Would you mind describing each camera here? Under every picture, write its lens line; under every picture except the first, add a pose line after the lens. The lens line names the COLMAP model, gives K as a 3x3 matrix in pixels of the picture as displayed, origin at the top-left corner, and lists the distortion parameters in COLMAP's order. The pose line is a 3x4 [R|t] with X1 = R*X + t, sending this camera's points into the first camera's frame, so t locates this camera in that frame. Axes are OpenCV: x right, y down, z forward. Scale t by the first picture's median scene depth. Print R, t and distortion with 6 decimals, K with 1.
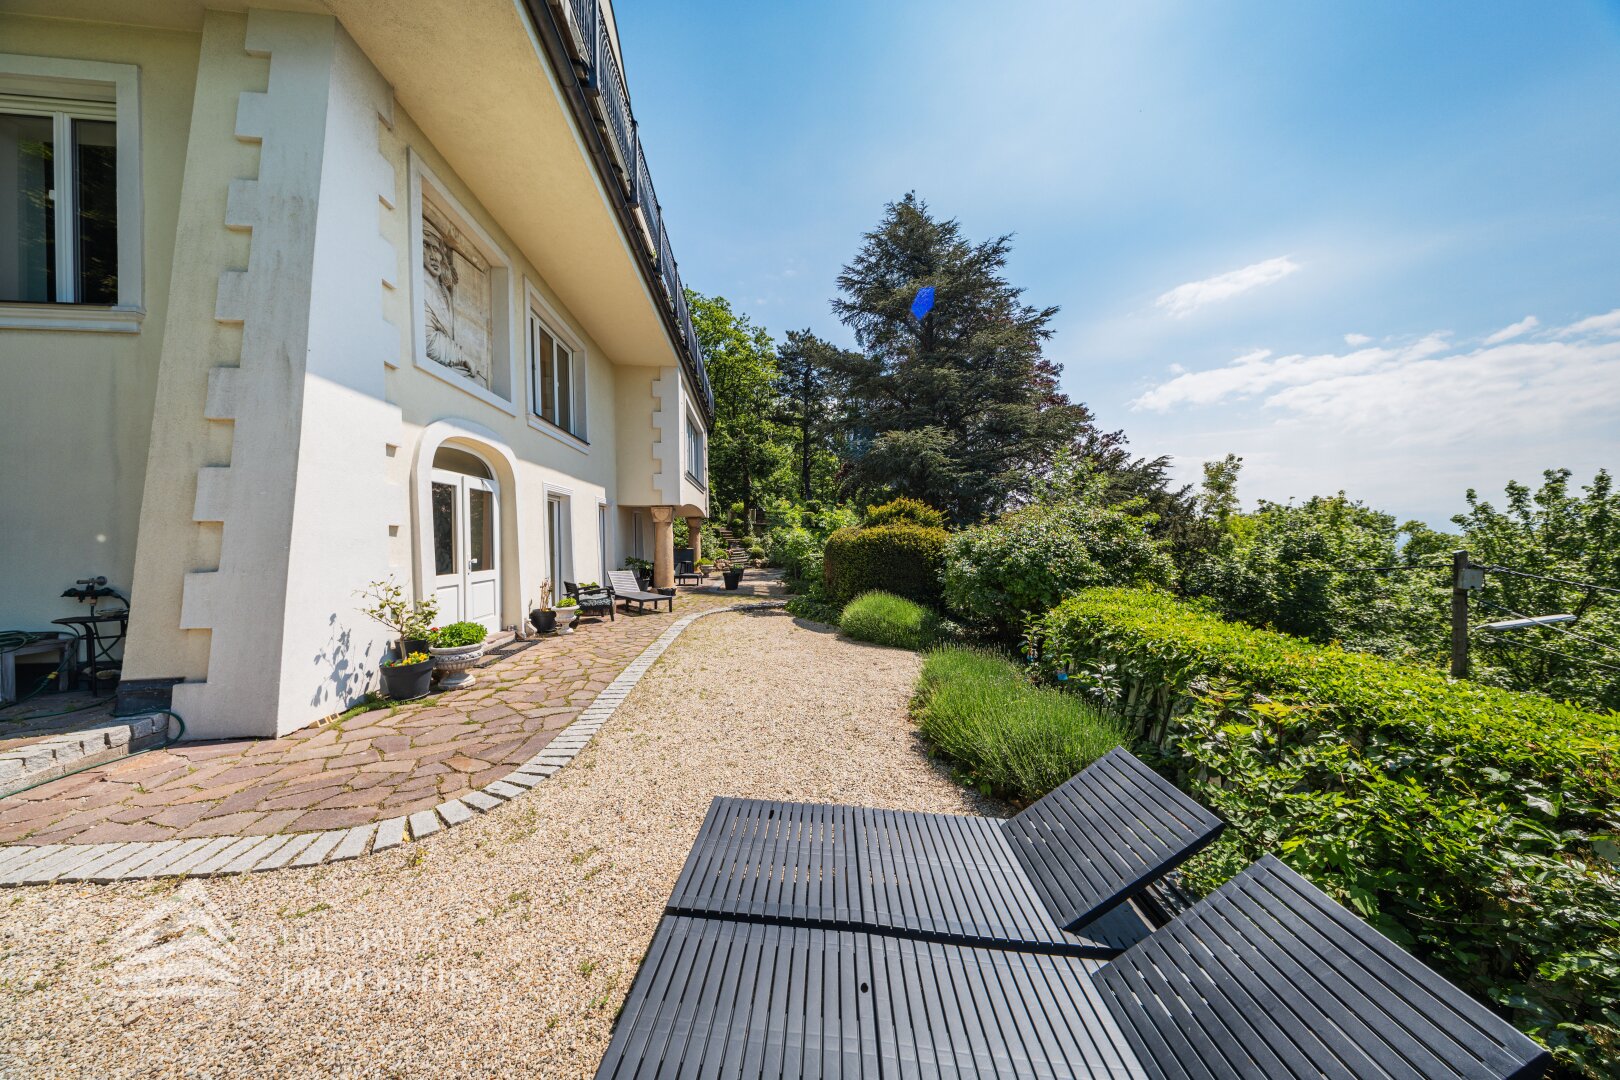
lens RADIAL K [[463.4, 0, 812.5], [0, 463.4, 541.5], [0, 0, 1]] dist [0.018107, -0.004648]
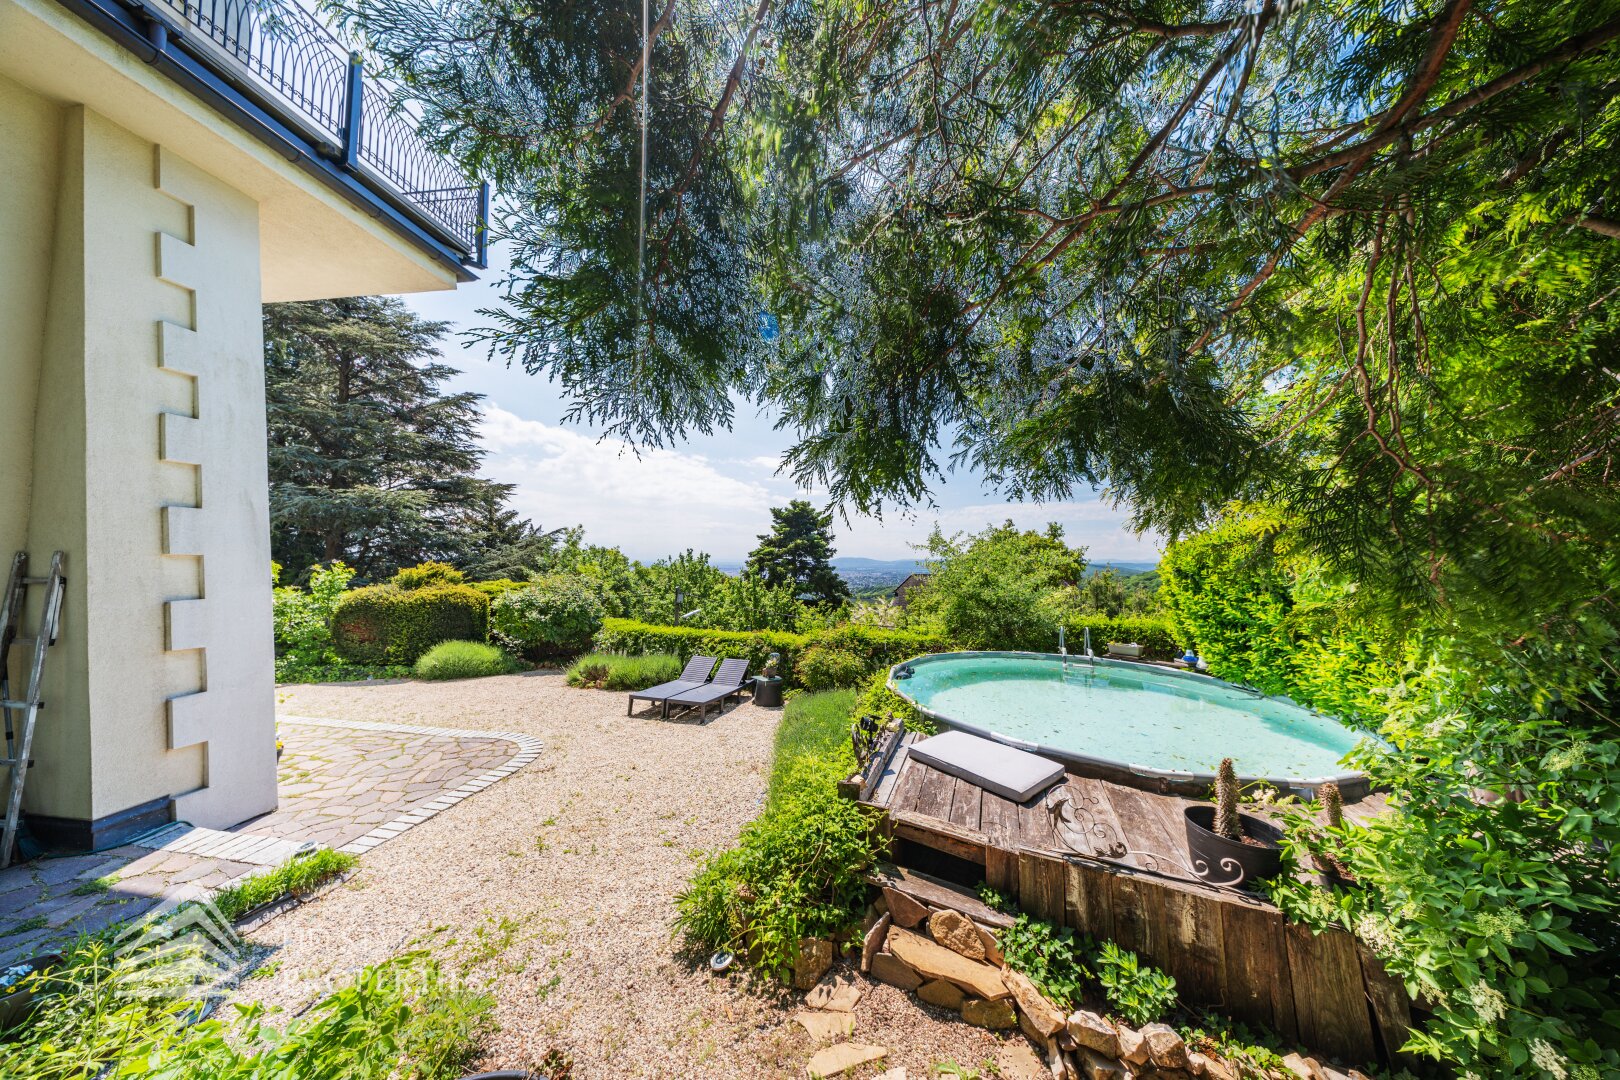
lens RADIAL K [[463.4, 0, 812.5], [0, 463.4, 541.5], [0, 0, 1]] dist [0.018107, -0.004648]
pose [[0.248803, 0.051981, 0.967158, -0.685178], [-0.010647, 0.998645, -0.050934, -0.087598], [-0.968496, 0.002375, 0.249019, -0.243148]]
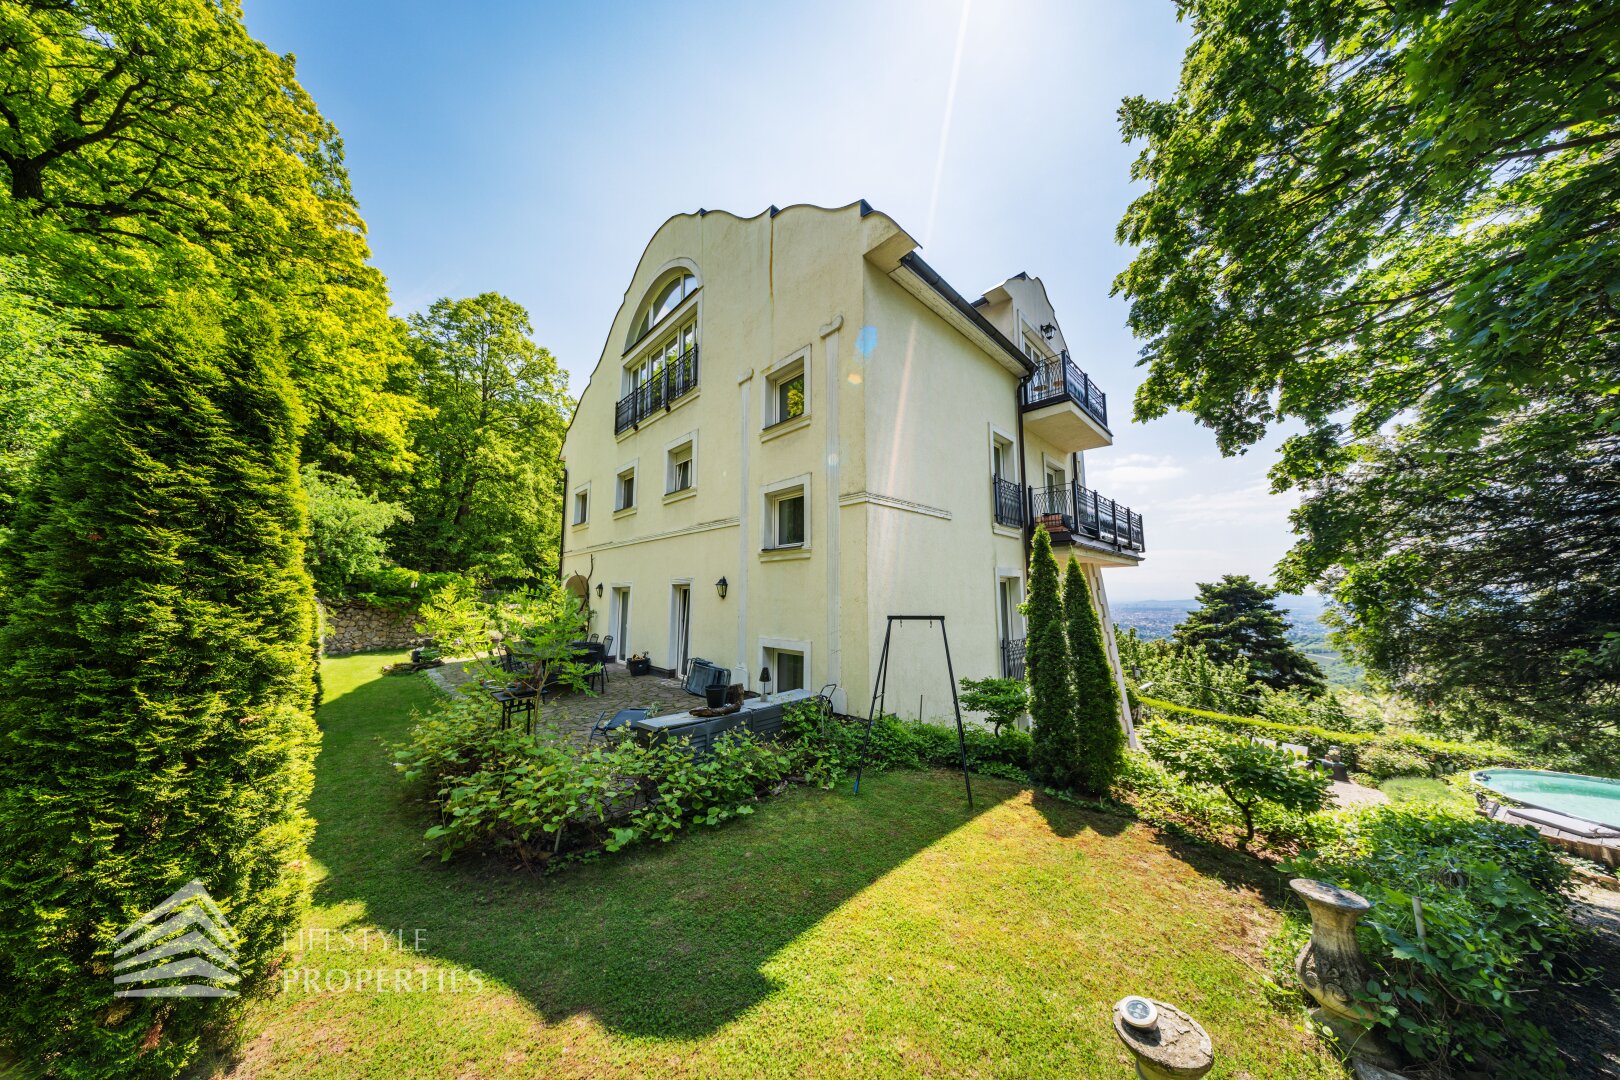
lens RADIAL K [[463.4, 0, 812.5], [0, 463.4, 541.5], [0, 0, 1]] dist [0.018107, -0.004648]
pose [[0.795170, 0.078623, 0.601267, -1.893729], [0.000687, 0.991441, -0.130551, -0.327446], [-0.606386, 0.104223, 0.788311, -0.184481]]
